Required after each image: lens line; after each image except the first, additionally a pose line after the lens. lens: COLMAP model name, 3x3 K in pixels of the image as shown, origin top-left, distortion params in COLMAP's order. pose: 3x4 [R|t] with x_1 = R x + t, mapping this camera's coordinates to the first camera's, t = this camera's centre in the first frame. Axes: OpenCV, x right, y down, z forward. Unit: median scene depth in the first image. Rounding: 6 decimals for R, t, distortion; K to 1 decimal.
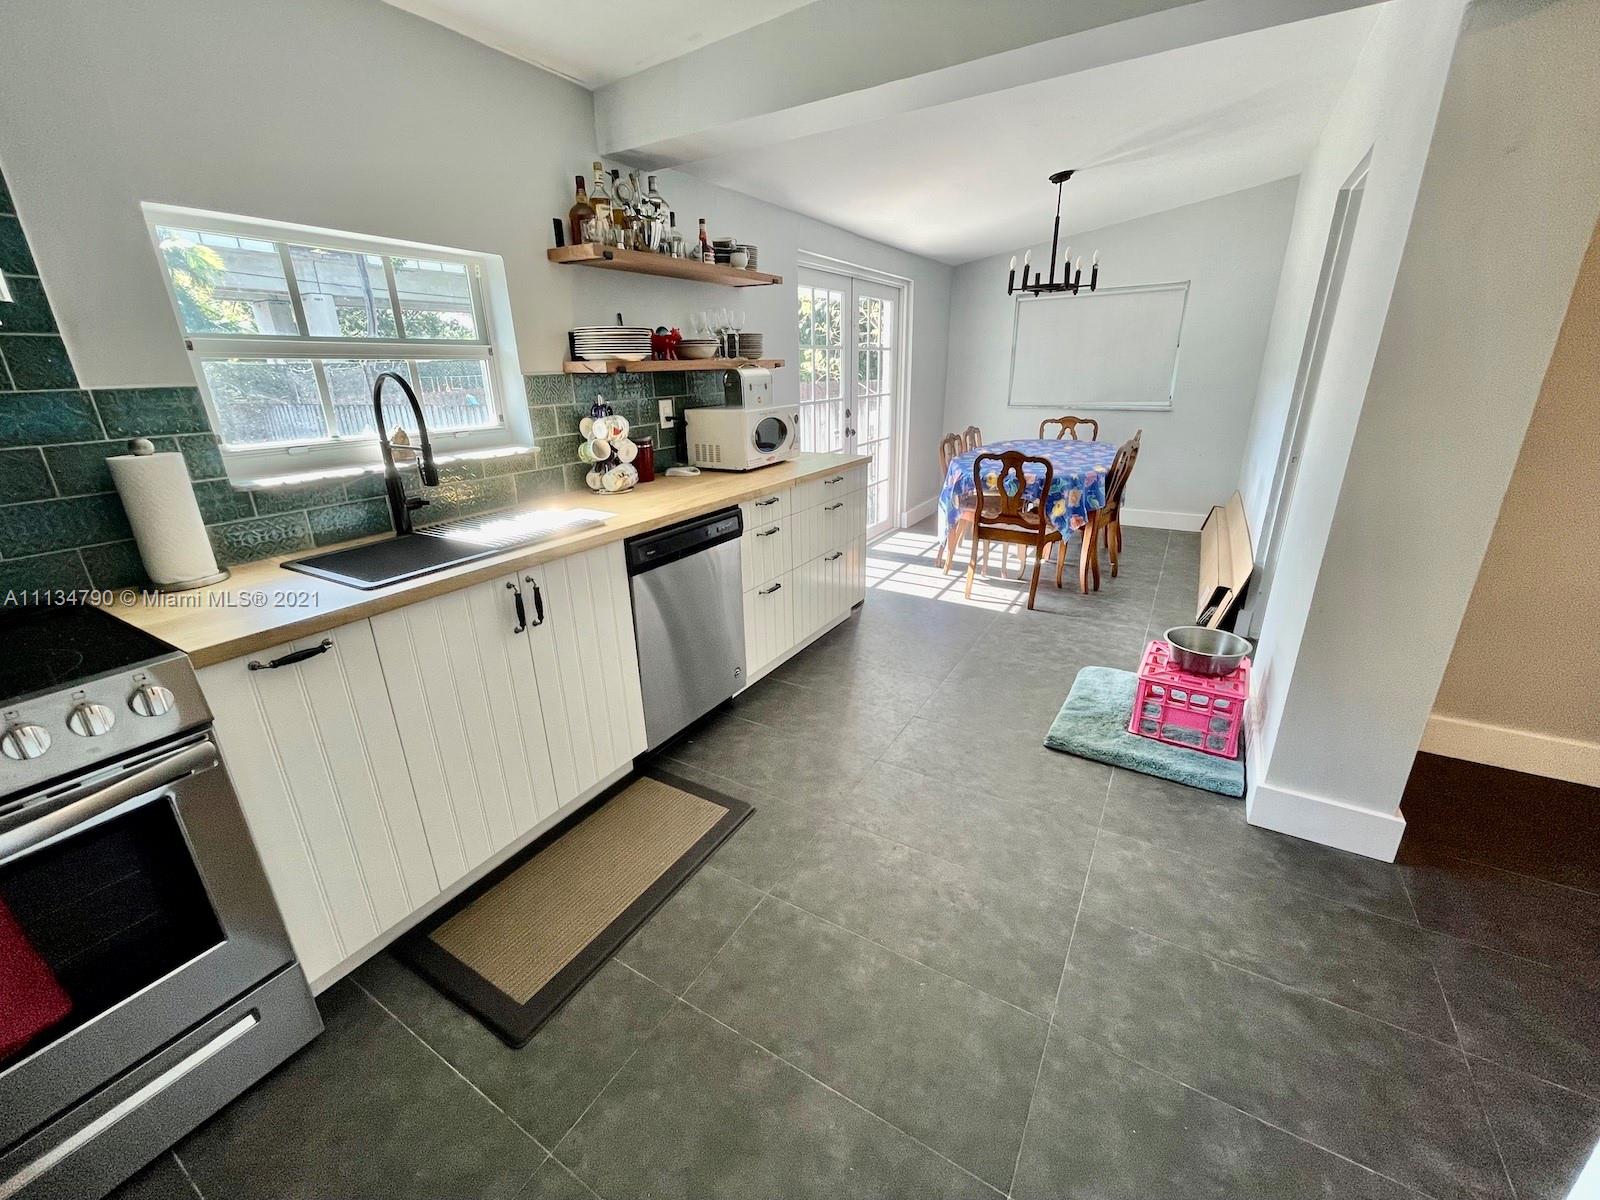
lens RADIAL K [[647.6, 0, 797.8], [0, 647.6, 601.6], [0, 0, 1]] dist [0.000617, 0.000177]
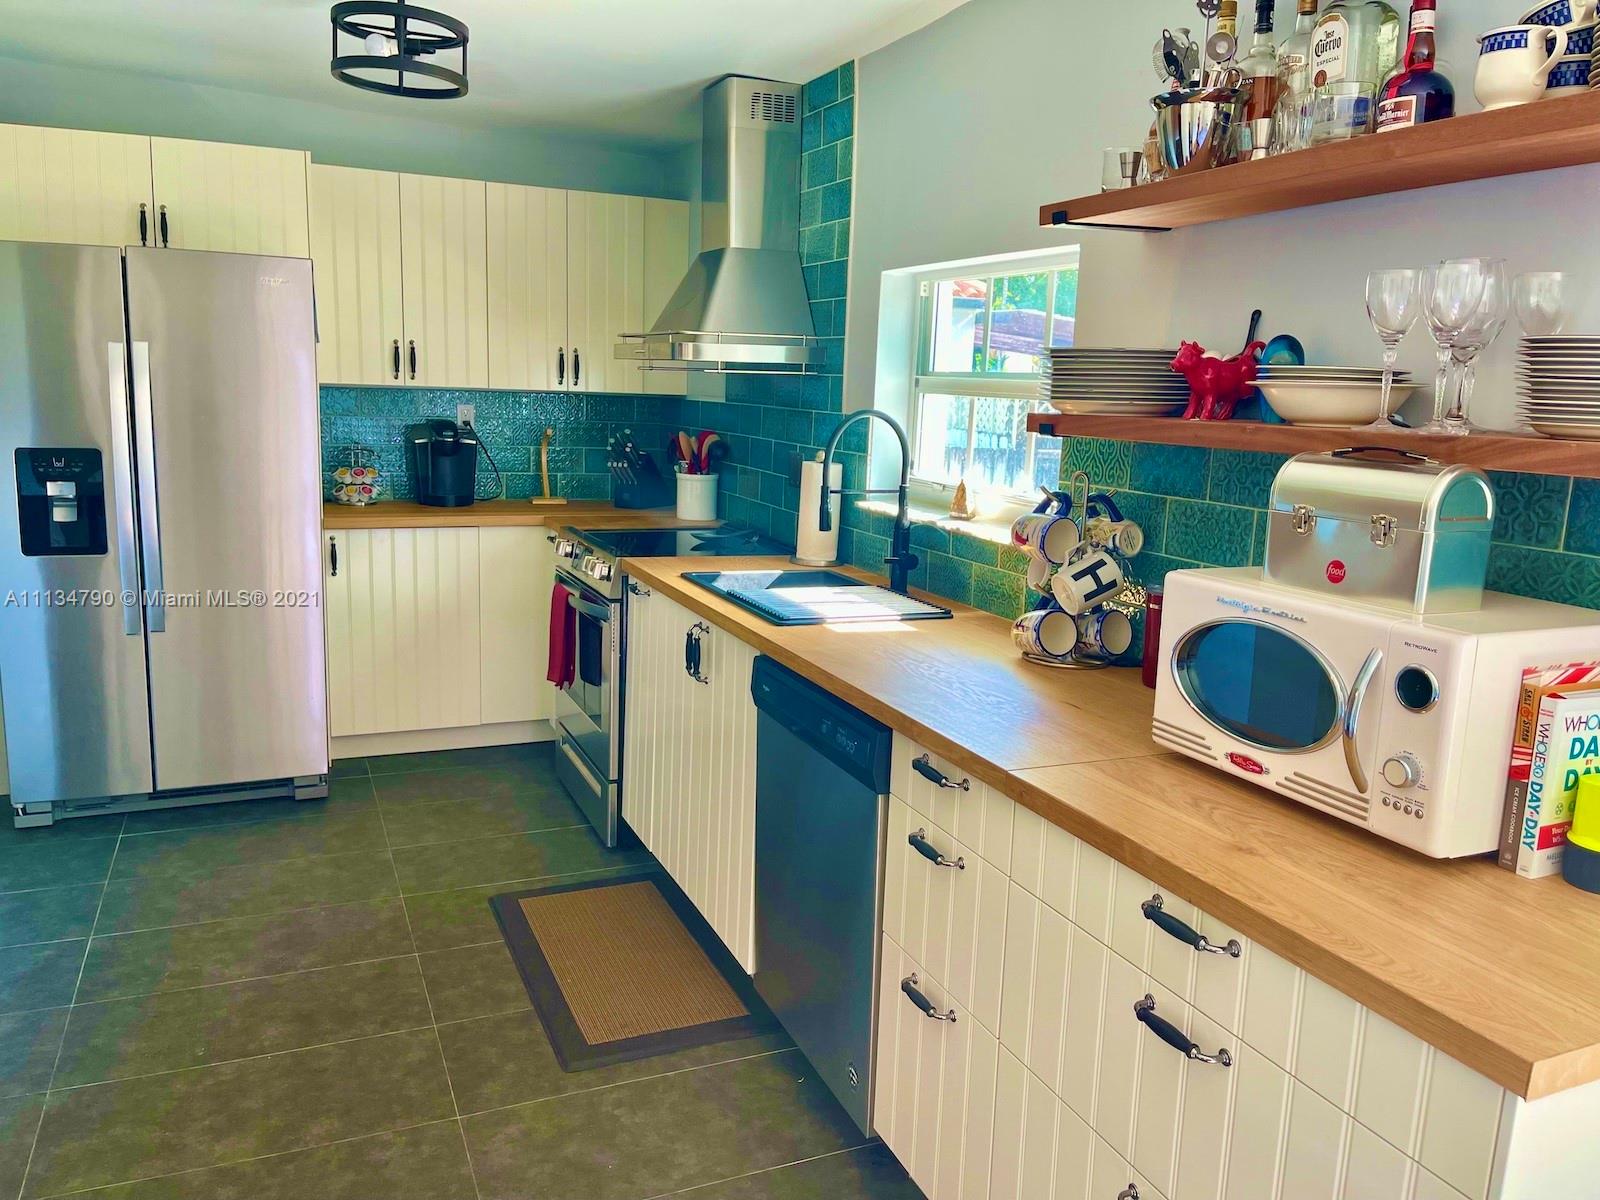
lens RADIAL K [[1228.5, 0, 797.3], [0, 1228.5, 593.1], [0, 0, 1]] dist [0.069009, -0.089930]
pose [[-0.581883, 0.148105, -0.799673, 0.741031], [-0.298651, 0.875667, 0.379493, -0.647567], [0.756452, 0.459644, -0.465304, 1.589682]]
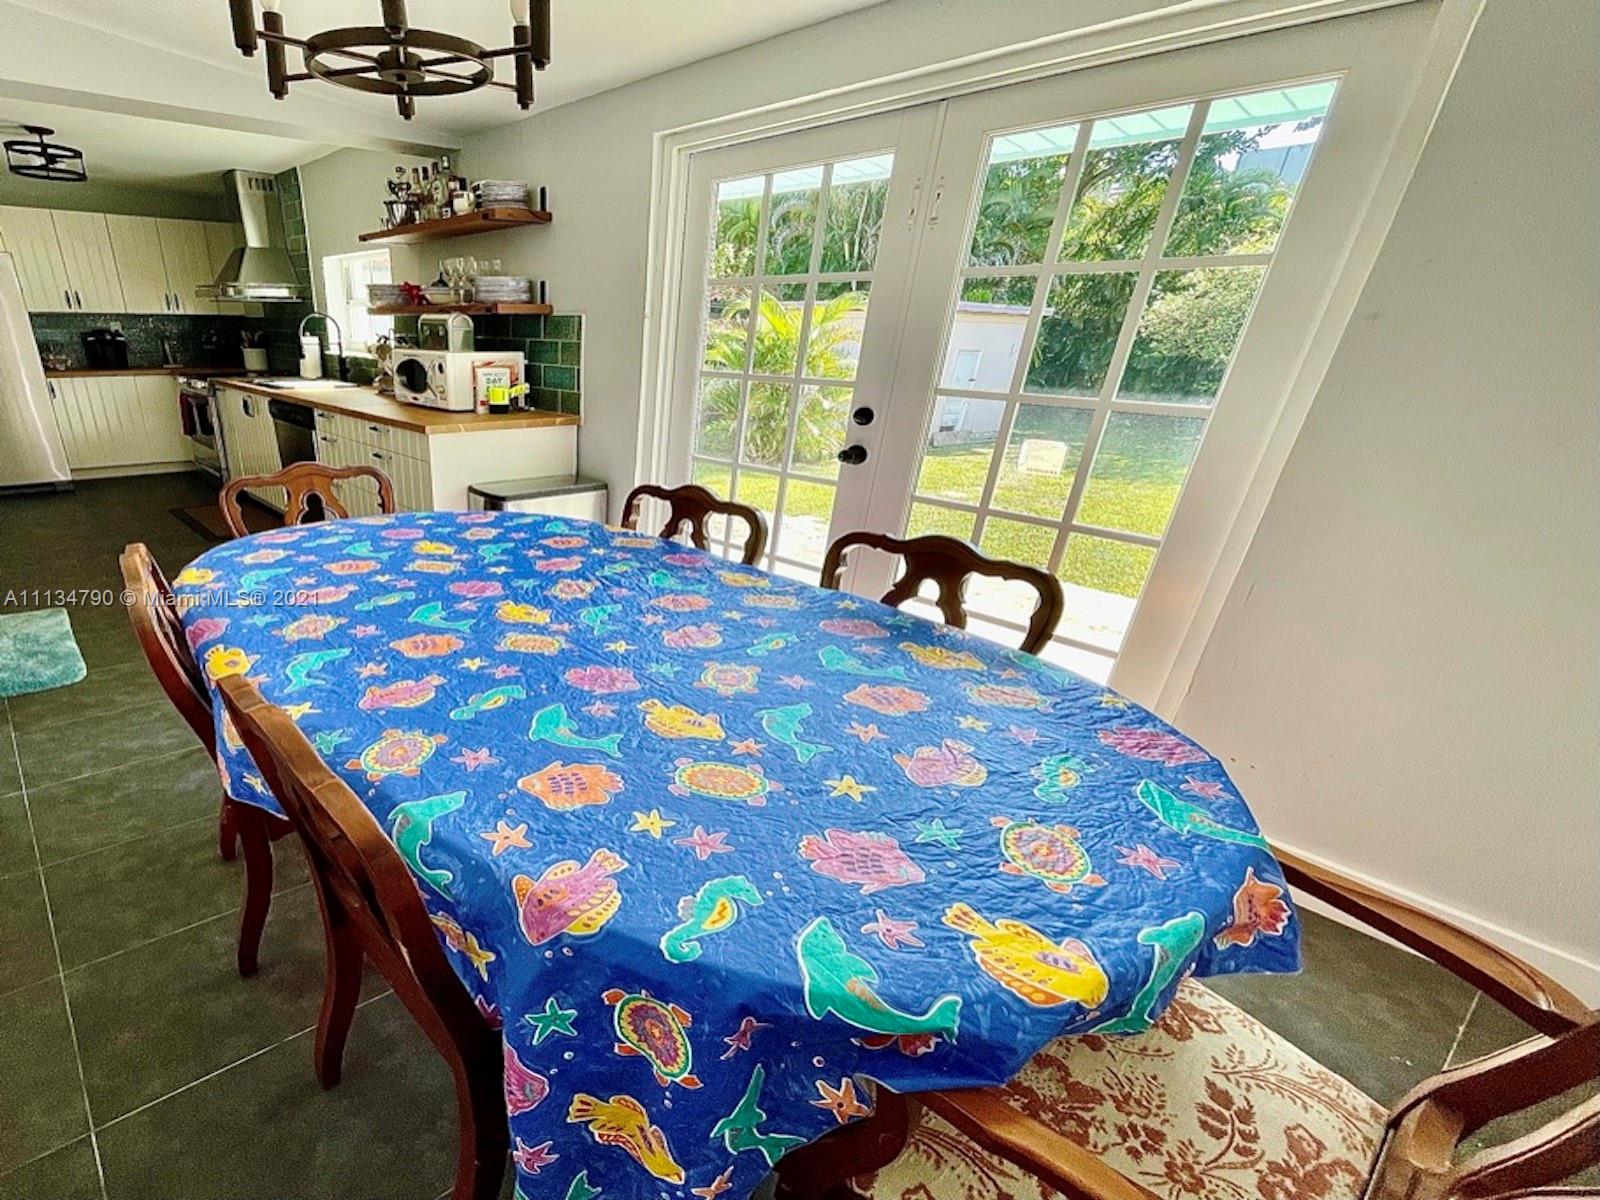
lens RADIAL K [[730.9, 0, 798.4], [0, 730.9, 508.3], [0, 0, 1]] dist [0.000492, -0.000172]
pose [[-0.135676, 0.270638, -0.953073, 1.576027], [-0.335726, 0.892496, 0.301229, -0.939436], [0.932137, 0.360841, -0.030230, 2.519518]]
